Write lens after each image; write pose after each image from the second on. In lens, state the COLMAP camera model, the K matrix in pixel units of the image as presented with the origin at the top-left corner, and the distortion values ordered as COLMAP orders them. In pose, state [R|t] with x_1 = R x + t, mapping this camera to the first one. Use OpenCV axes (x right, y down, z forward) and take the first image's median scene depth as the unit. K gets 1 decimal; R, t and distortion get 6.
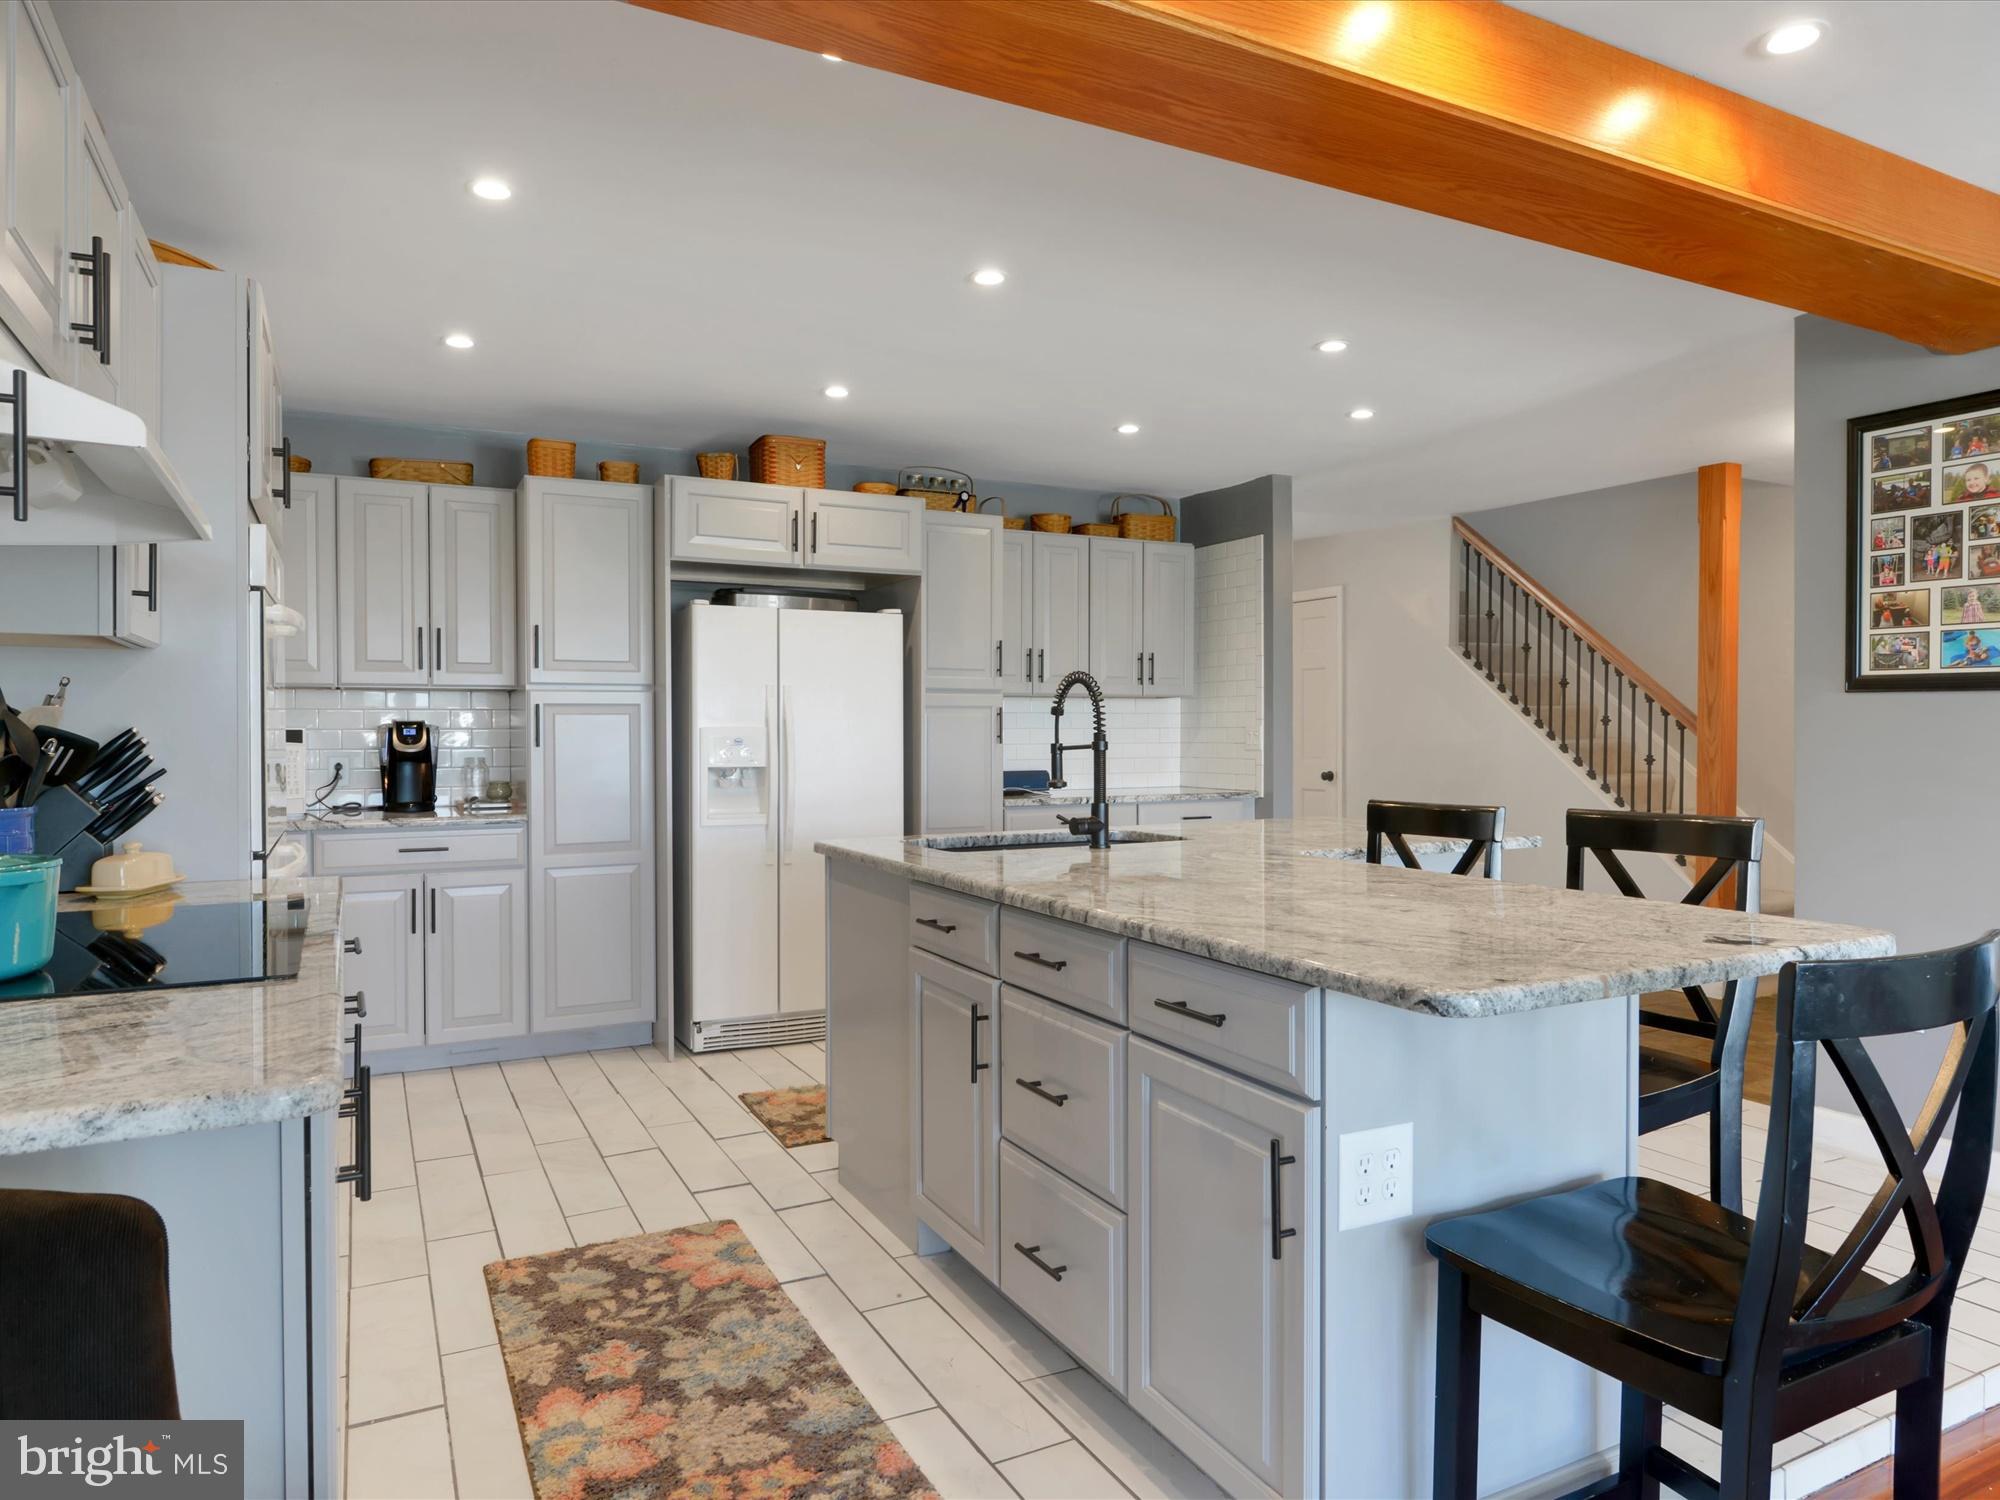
lens RADIAL K [[1244.5, 0, 998.8], [0, 1244.5, 748.4], [0, 0, 1]] dist [-0.003624, -0.000387]
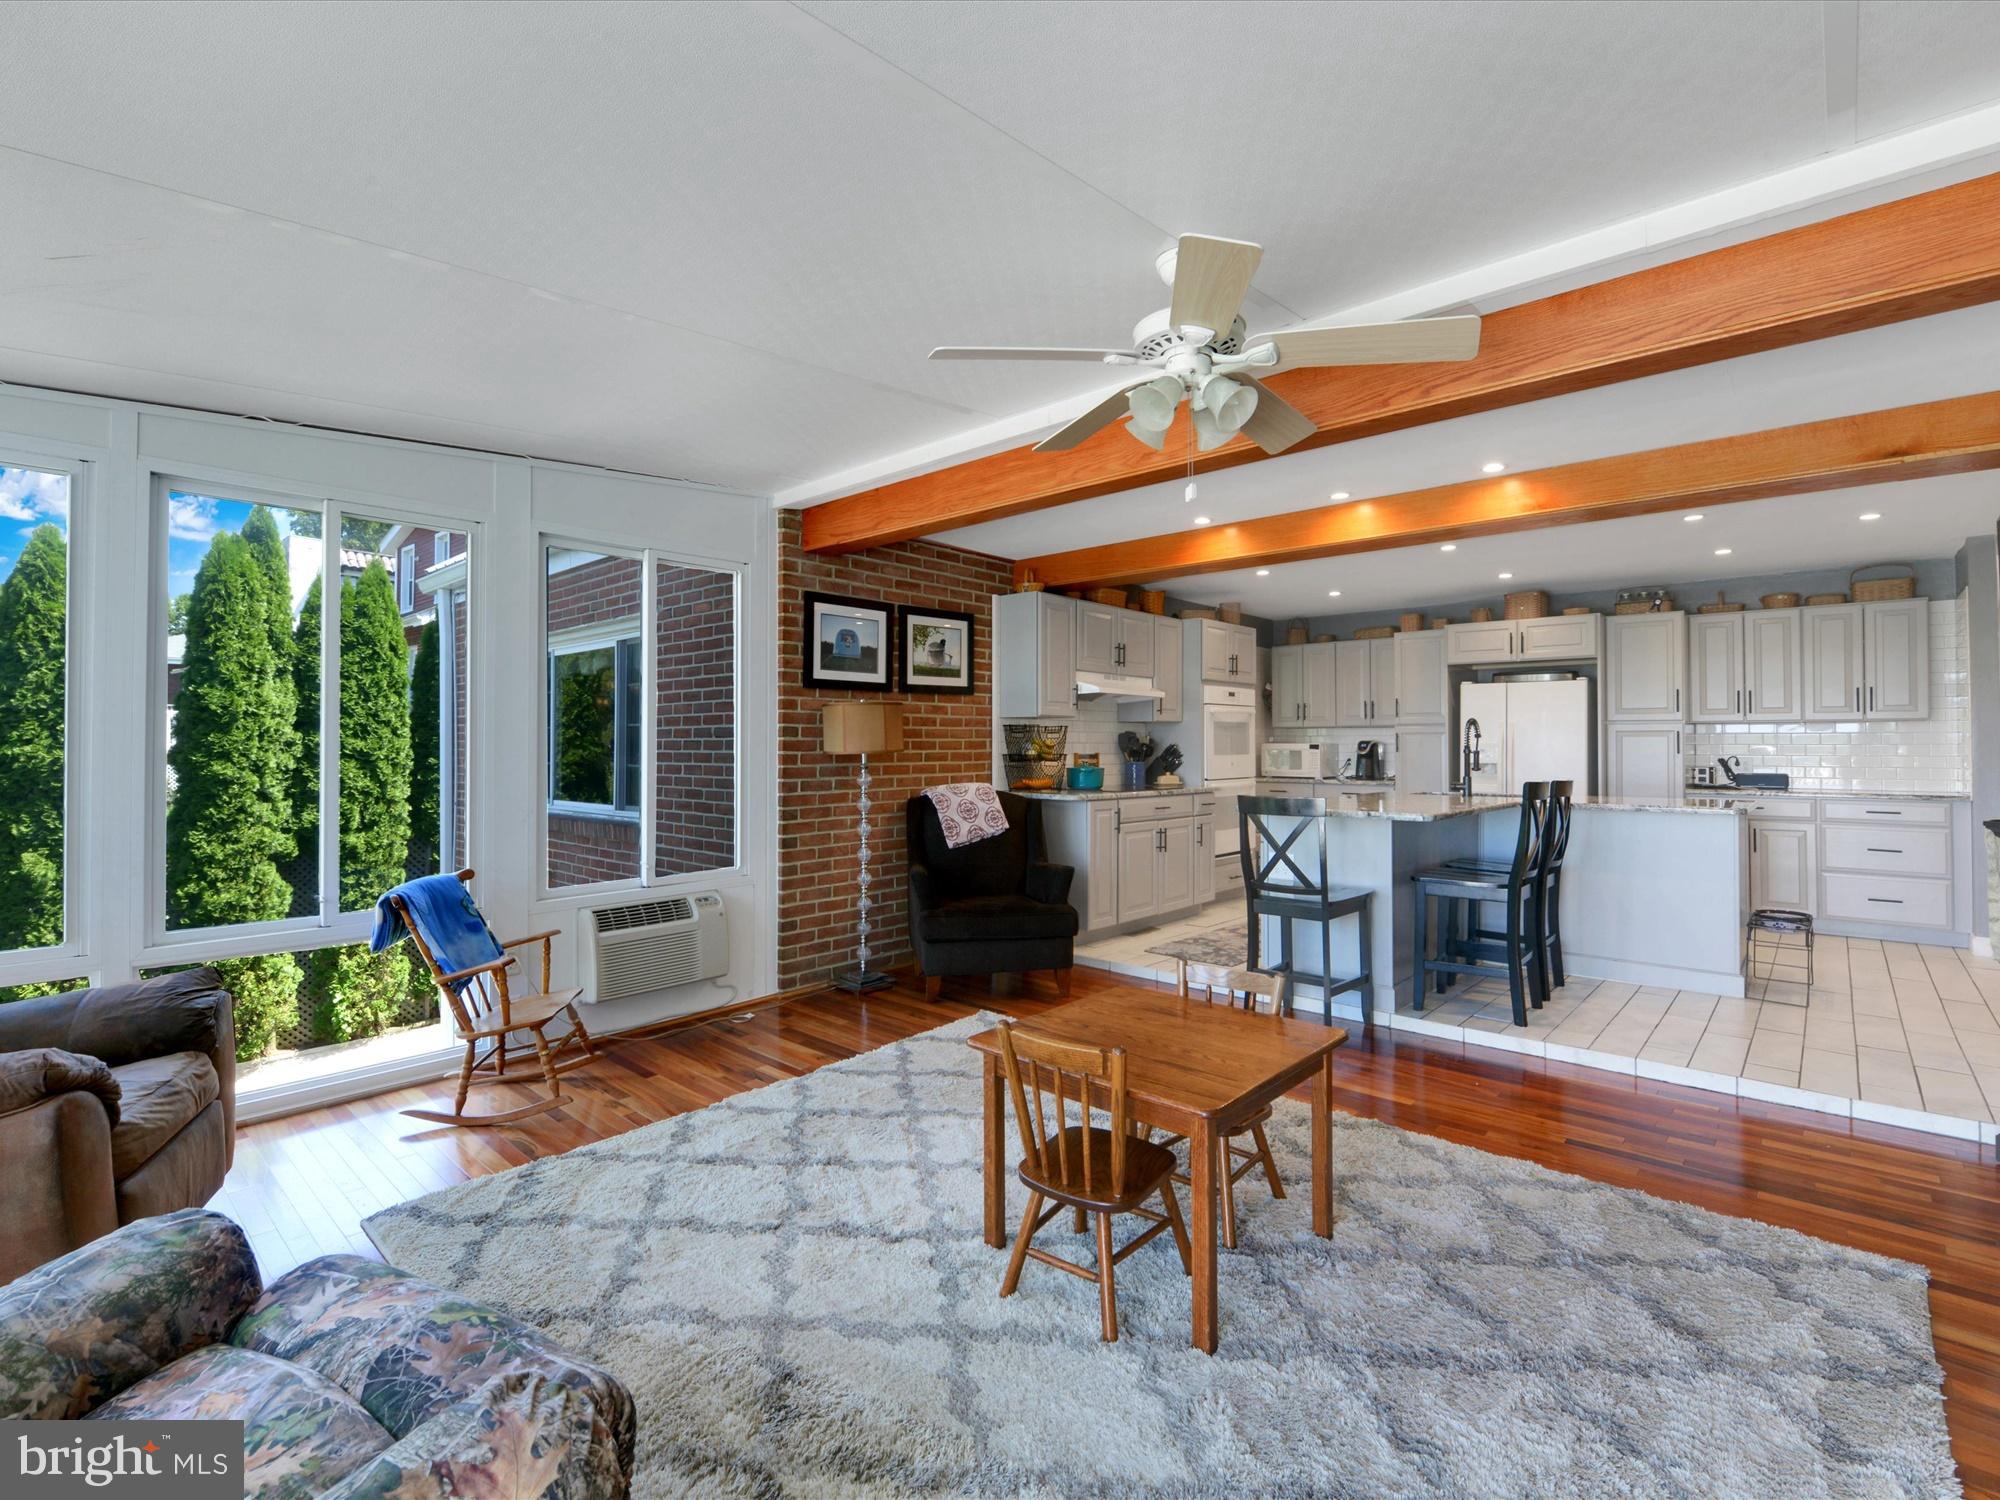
lens RADIAL K [[928.5, 0, 998.3], [0, 928.5, 741.7], [0, 0, 1]] dist [-0.014325, -0.000367]
pose [[0.350188, -0.002796, -0.936675, 0.914223], [-0.015359, 0.999844, -0.008727, 0.005177], [0.936553, 0.017443, 0.350091, -0.260464]]
